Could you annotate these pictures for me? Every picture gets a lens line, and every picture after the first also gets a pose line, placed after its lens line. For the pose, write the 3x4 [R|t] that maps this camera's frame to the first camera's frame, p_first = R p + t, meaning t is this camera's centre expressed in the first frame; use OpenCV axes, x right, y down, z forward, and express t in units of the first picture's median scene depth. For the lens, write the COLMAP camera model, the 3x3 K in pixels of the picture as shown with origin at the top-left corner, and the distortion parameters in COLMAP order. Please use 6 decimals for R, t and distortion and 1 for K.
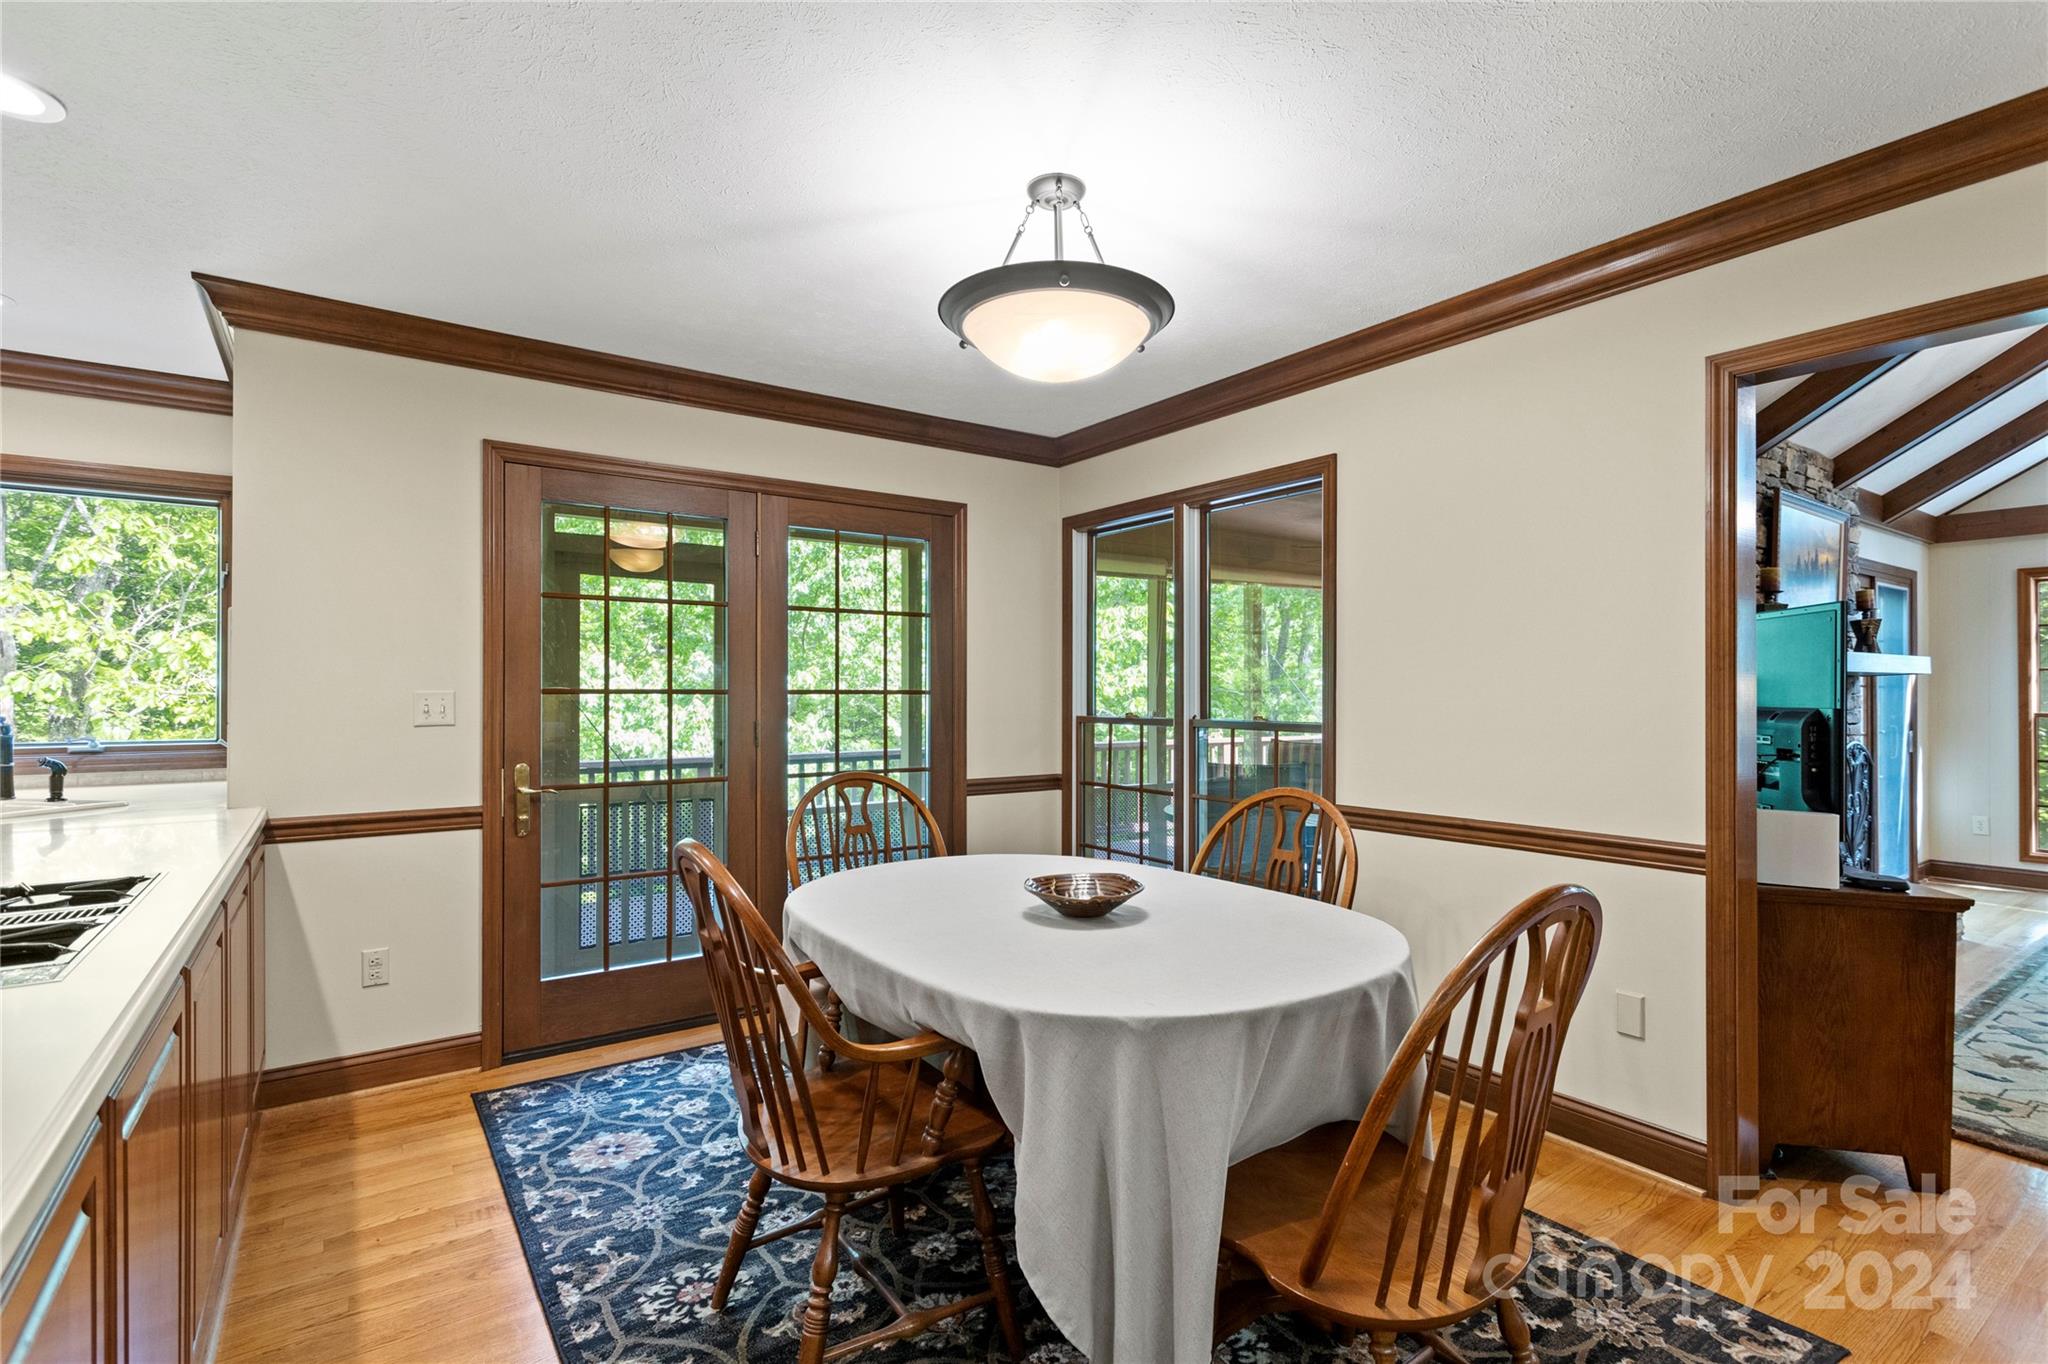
lens RADIAL K [[966.6, 0, 1026.7], [0, 966.6, 687.5], [0, 0, 1]] dist [0.000397, 0.001540]
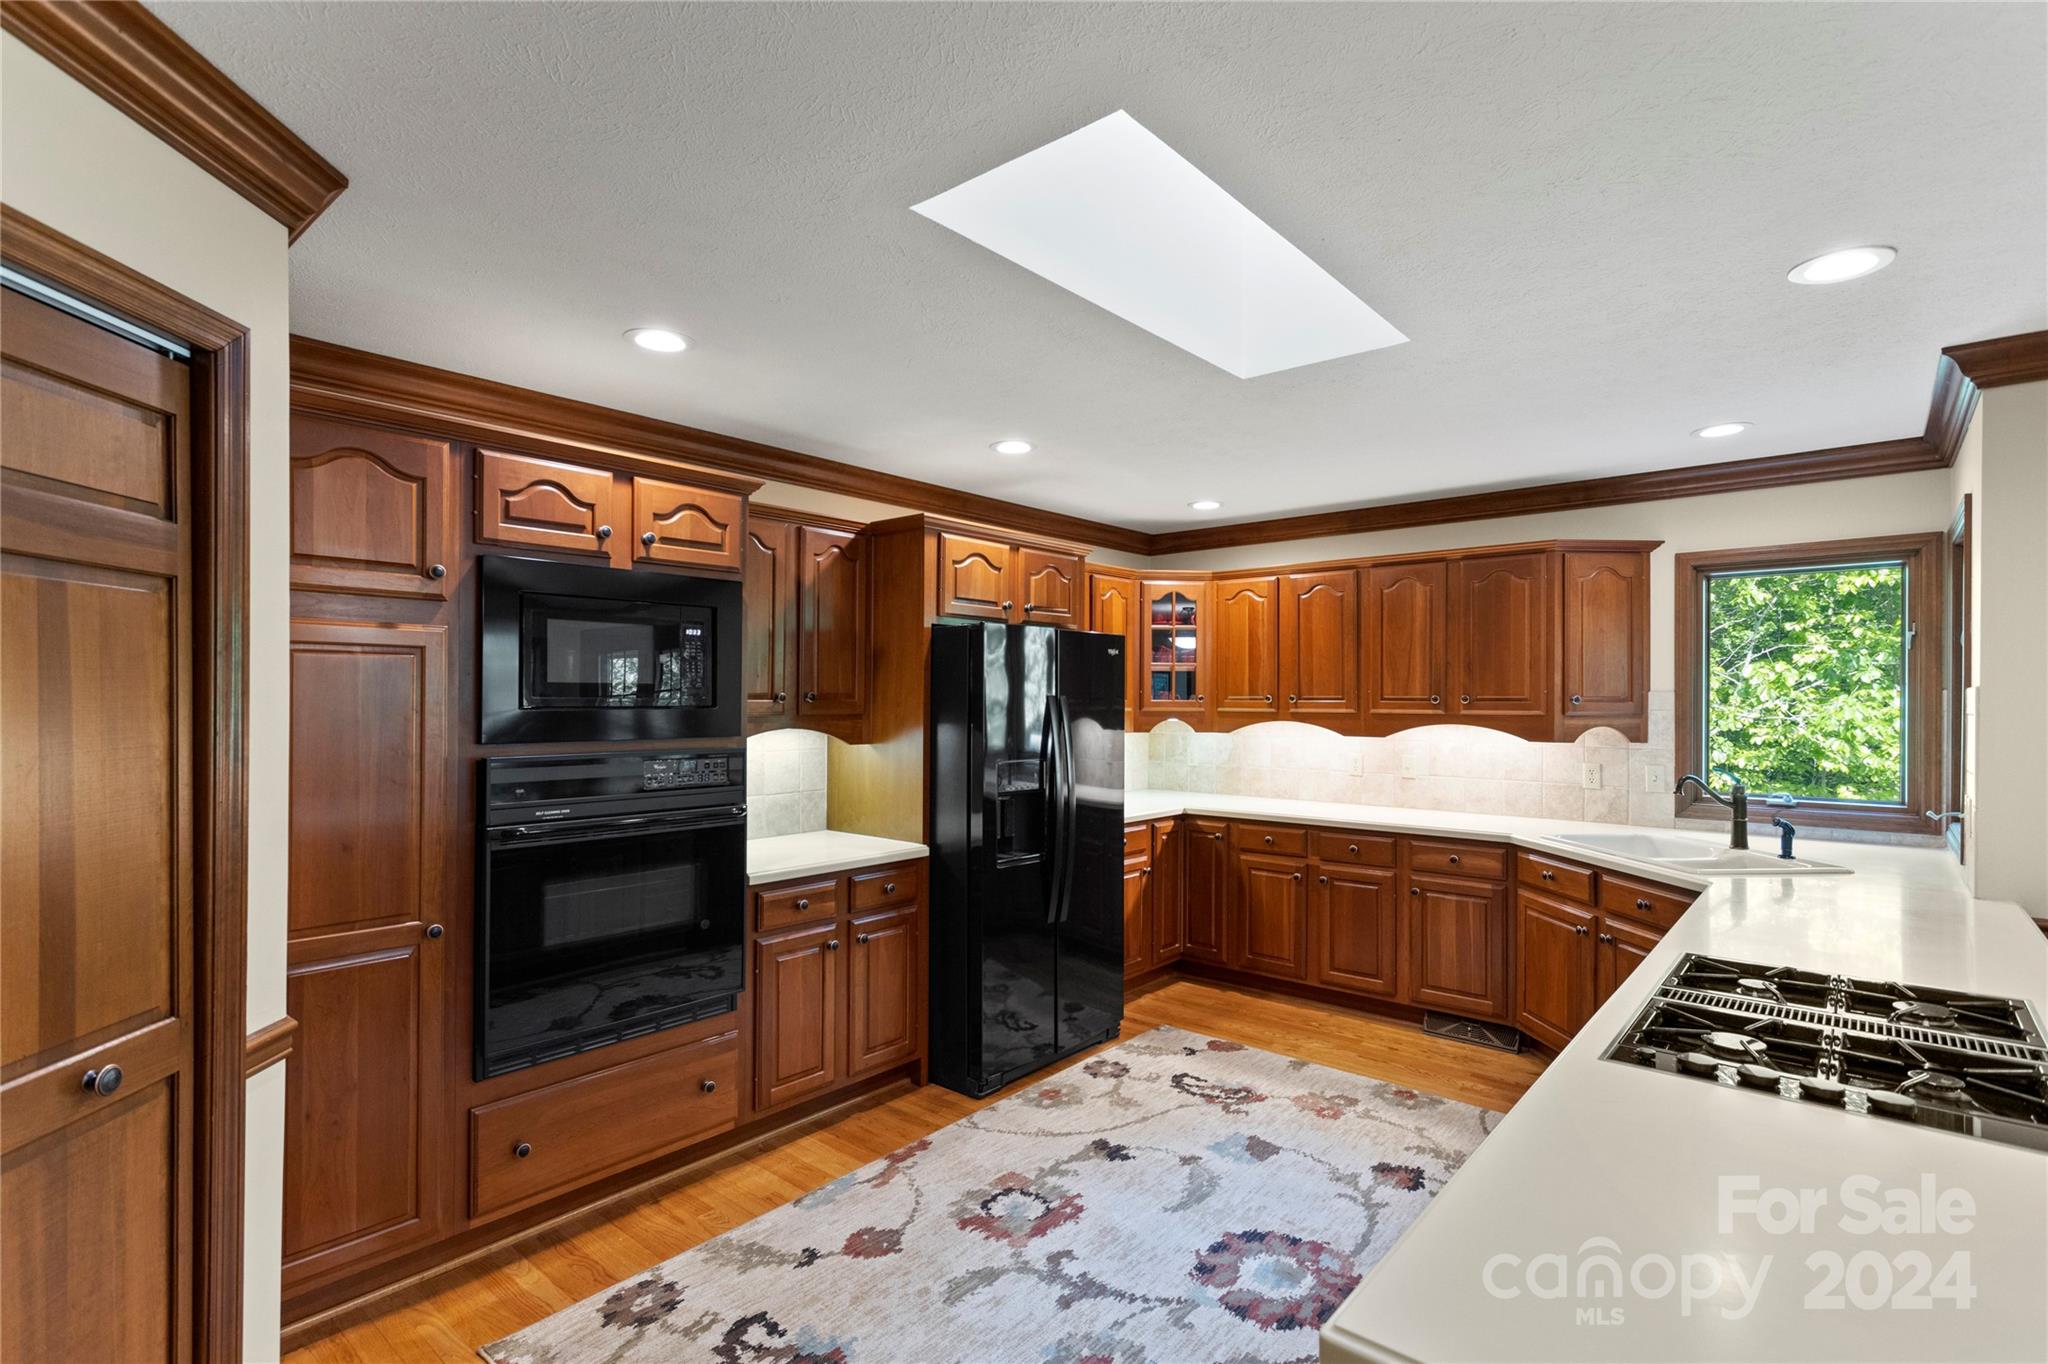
lens RADIAL K [[966.6, 0, 1032.8], [0, 966.6, 694.4], [0, 0, 1]] dist [0.000397, 0.001540]
pose [[0.237769, -0.000833, -0.971321, -0.081814], [-0.000265, 1.000000, -0.000922, -0.048816], [0.971322, 0.000476, 0.237769, -0.081875]]
